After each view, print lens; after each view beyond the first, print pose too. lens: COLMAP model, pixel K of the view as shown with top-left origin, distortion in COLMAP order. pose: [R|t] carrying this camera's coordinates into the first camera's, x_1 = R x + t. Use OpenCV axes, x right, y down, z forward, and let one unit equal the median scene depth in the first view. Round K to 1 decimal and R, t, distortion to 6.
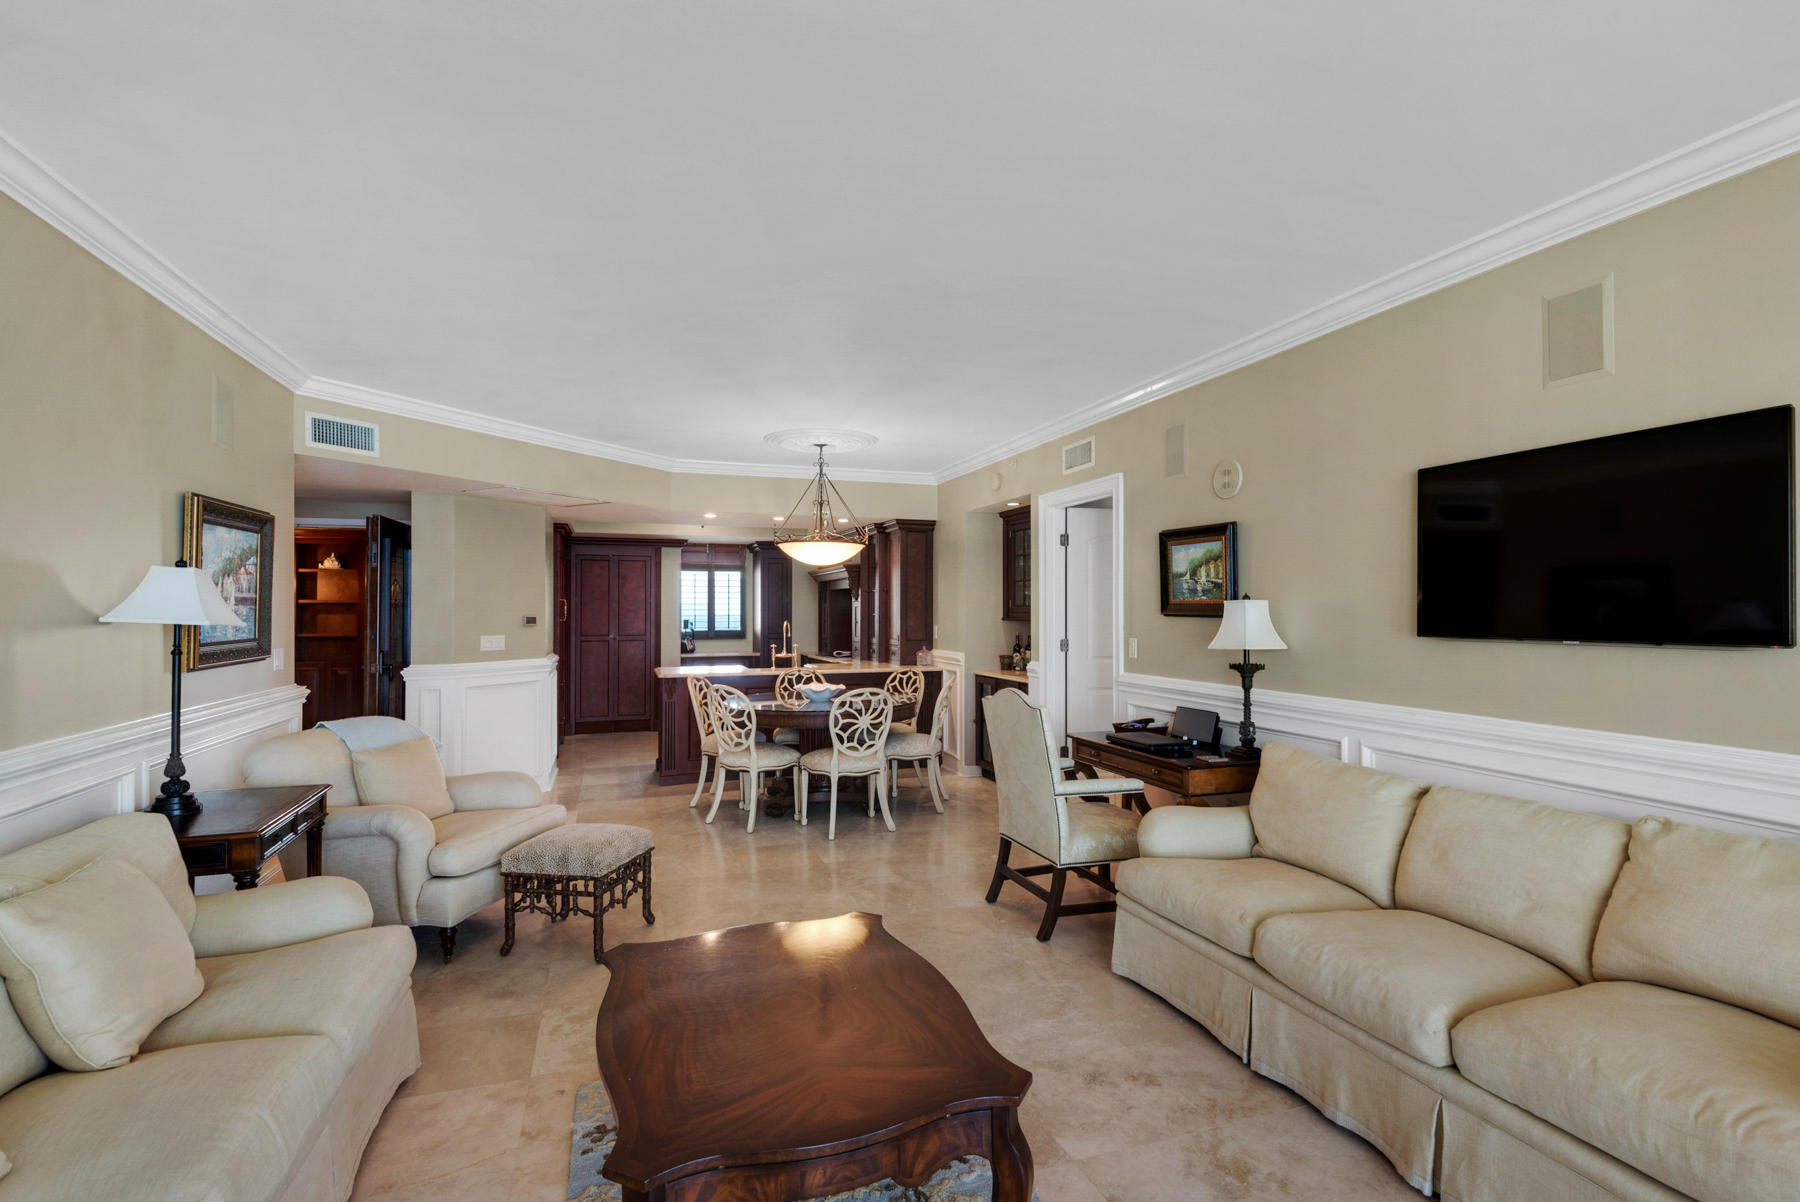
lens RADIAL K [[851.1, 0, 904.0], [0, 851.1, 603.4], [0, 0, 1]] dist [0.004947, -0.001771]
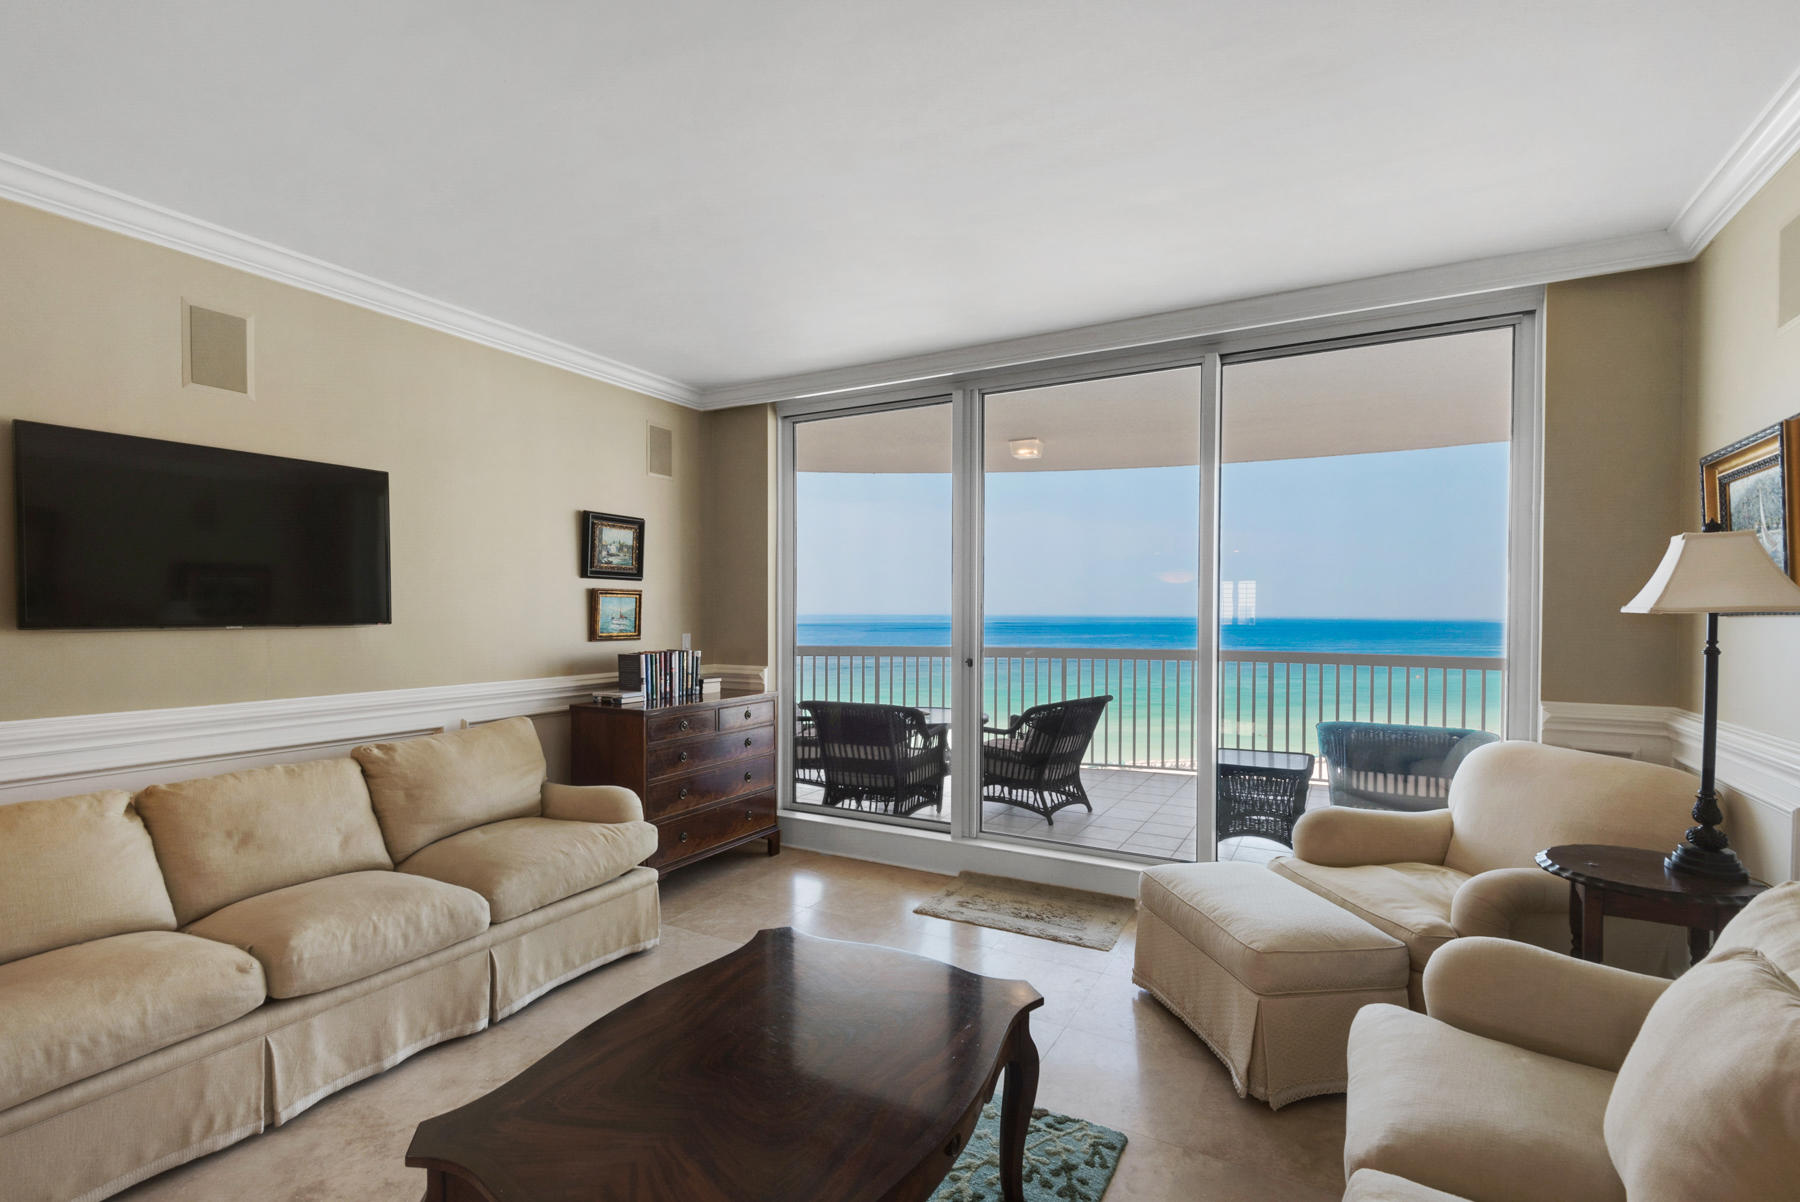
lens RADIAL K [[824.8, 0, 892.7], [0, 824.8, 620.2], [0, 0, 1]] dist [0.022931, -0.009743]
pose [[-0.664980, -0.006628, 0.746832, -0.369015], [-0.004396, 0.999978, 0.004960, 0.015875], [-0.746848, 0.000015, -0.664995, 0.640645]]
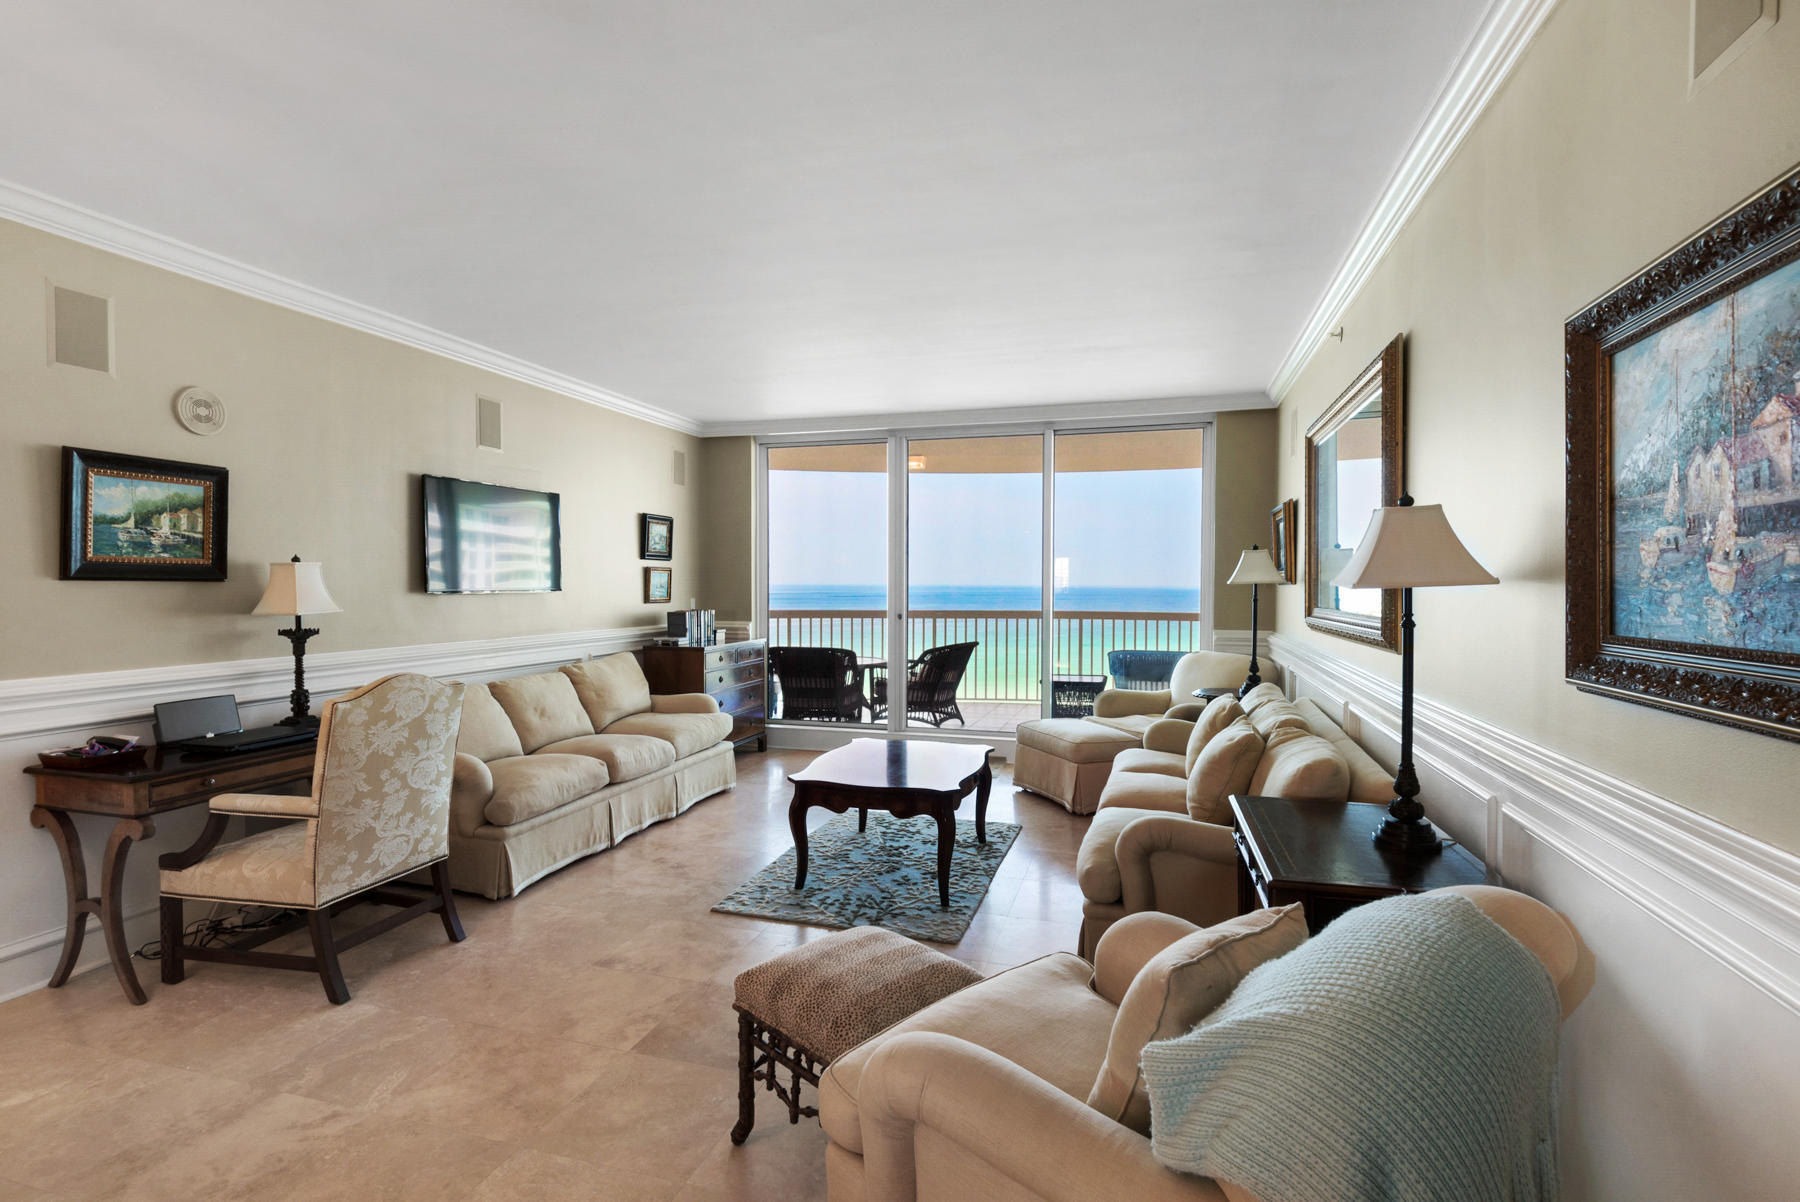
lens RADIAL K [[869.5, 0, 893.9], [0, 869.5, 610.5], [0, 0, 1]] dist [0.014983, -0.001447]
pose [[-0.813547, -0.018232, 0.581214, -0.605396], [-0.003670, 0.999649, 0.026221, 0.018749], [-0.581488, 0.019199, -0.813328, 1.210115]]
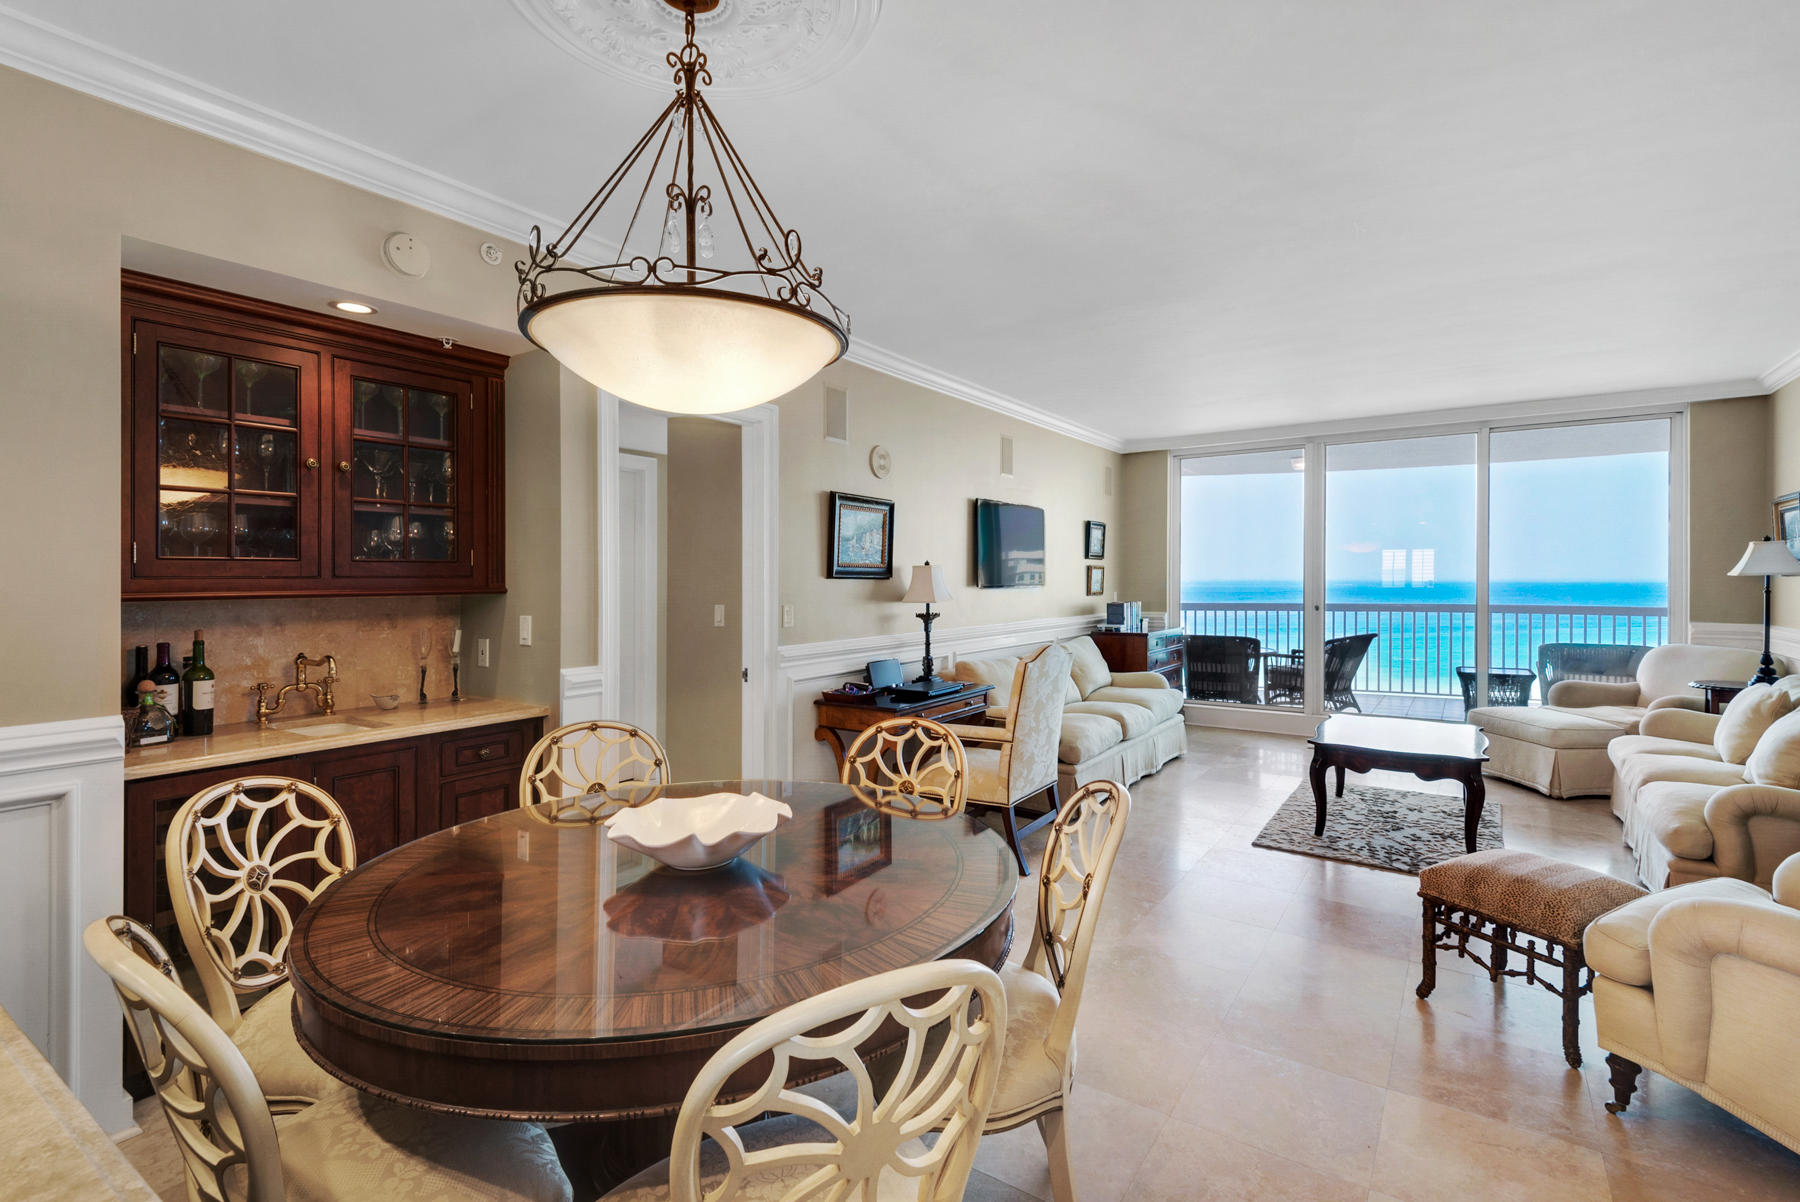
lens RADIAL K [[824.8, 0, 911.4], [0, 824.8, 585.5], [0, 0, 1]] dist [0.022931, -0.009743]
pose [[-0.602782, -0.000977, 0.797905, -0.520760], [0.001022, 0.999997, 0.001997, 0.021738], [-0.797905, 0.002019, -0.602779, 1.541707]]
